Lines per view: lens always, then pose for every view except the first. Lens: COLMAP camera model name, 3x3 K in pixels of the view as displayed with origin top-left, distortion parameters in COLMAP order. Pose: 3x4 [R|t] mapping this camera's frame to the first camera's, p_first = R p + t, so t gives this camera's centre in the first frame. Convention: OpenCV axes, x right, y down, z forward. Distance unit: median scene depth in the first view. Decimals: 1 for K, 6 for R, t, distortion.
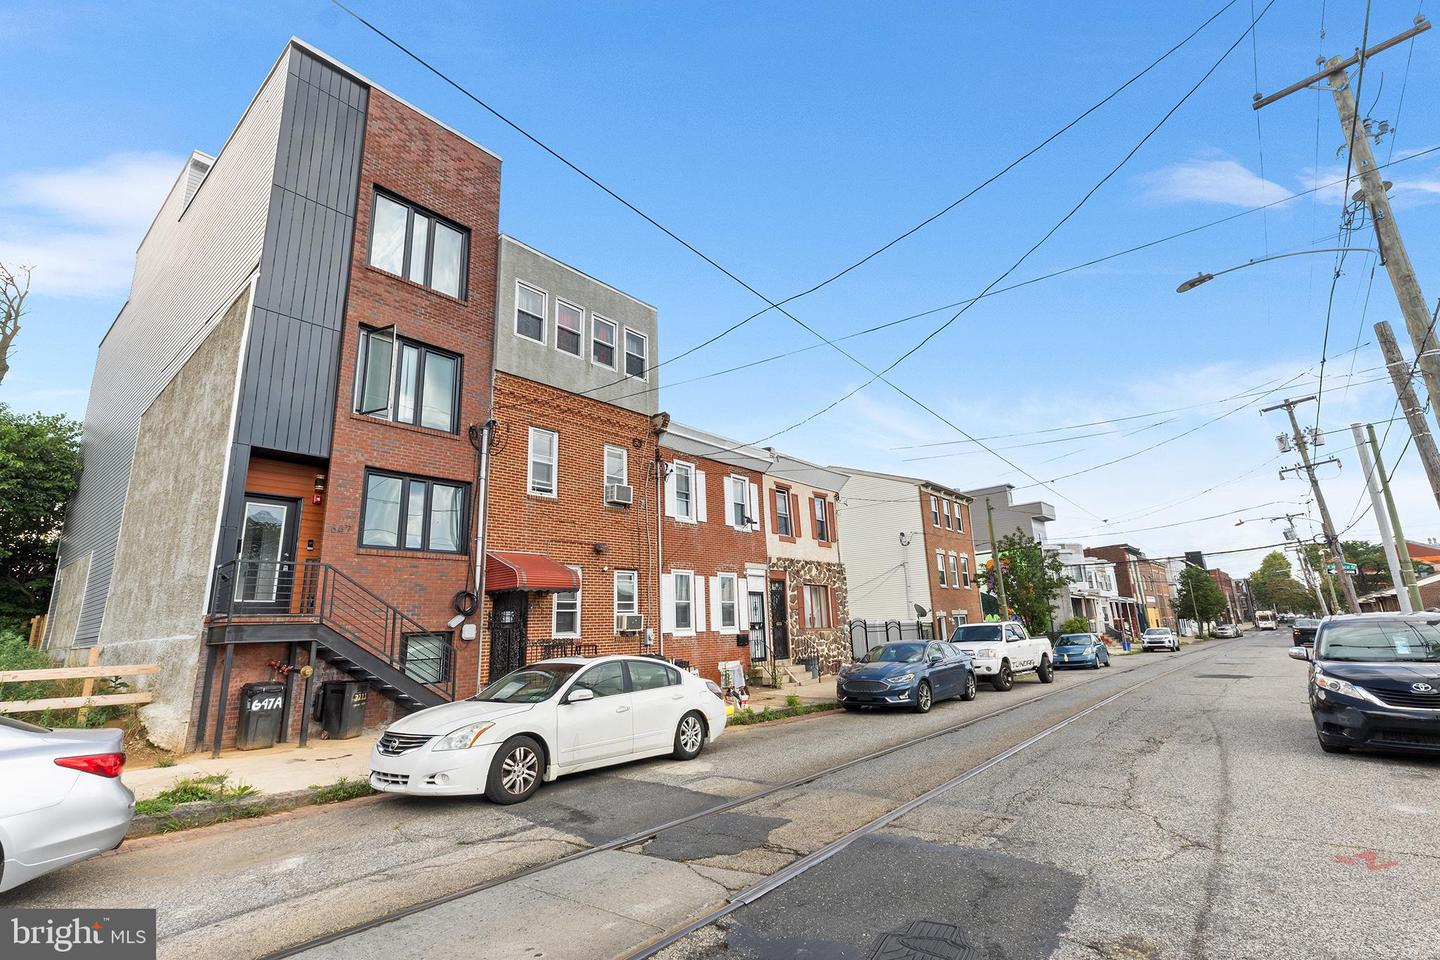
lens RADIAL K [[658.0, 0, 721.7], [0, 658.0, 476.5], [0, 0, 1]] dist [0.005105, 0.000341]
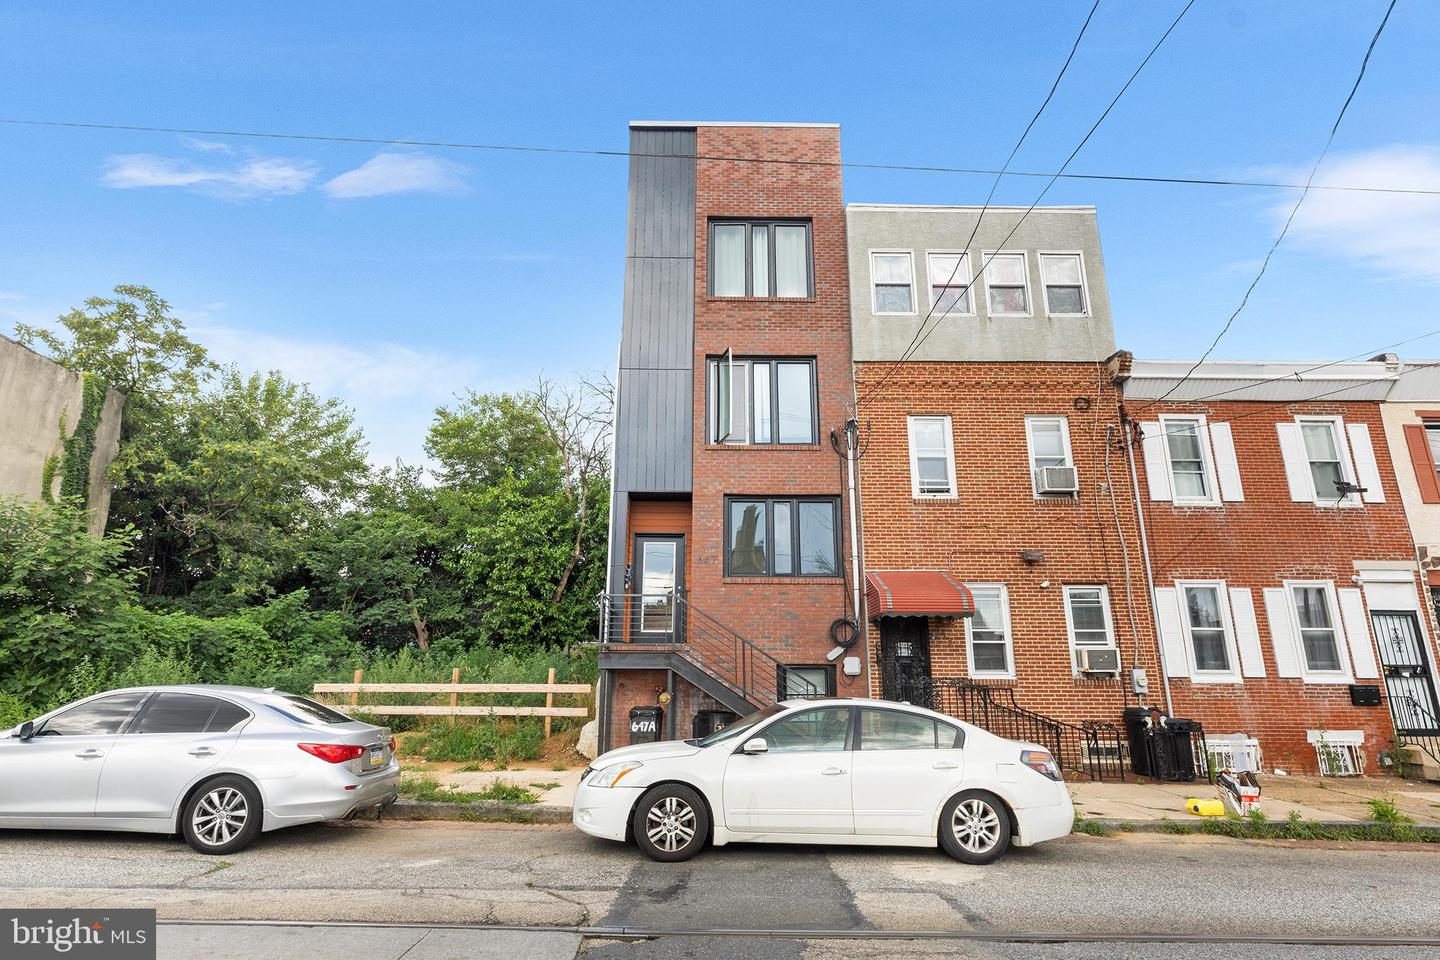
lens RADIAL K [[761.5, 0, 714.9], [0, 761.5, 472.9], [0, 0, 1]] dist [-0.000691, 0.000248]
pose [[0.644420, -0.164277, -0.746817, 0.264005], [0.148180, 0.984966, -0.088800, 0.044008], [0.750177, -0.053439, 0.659074, 0.199236]]
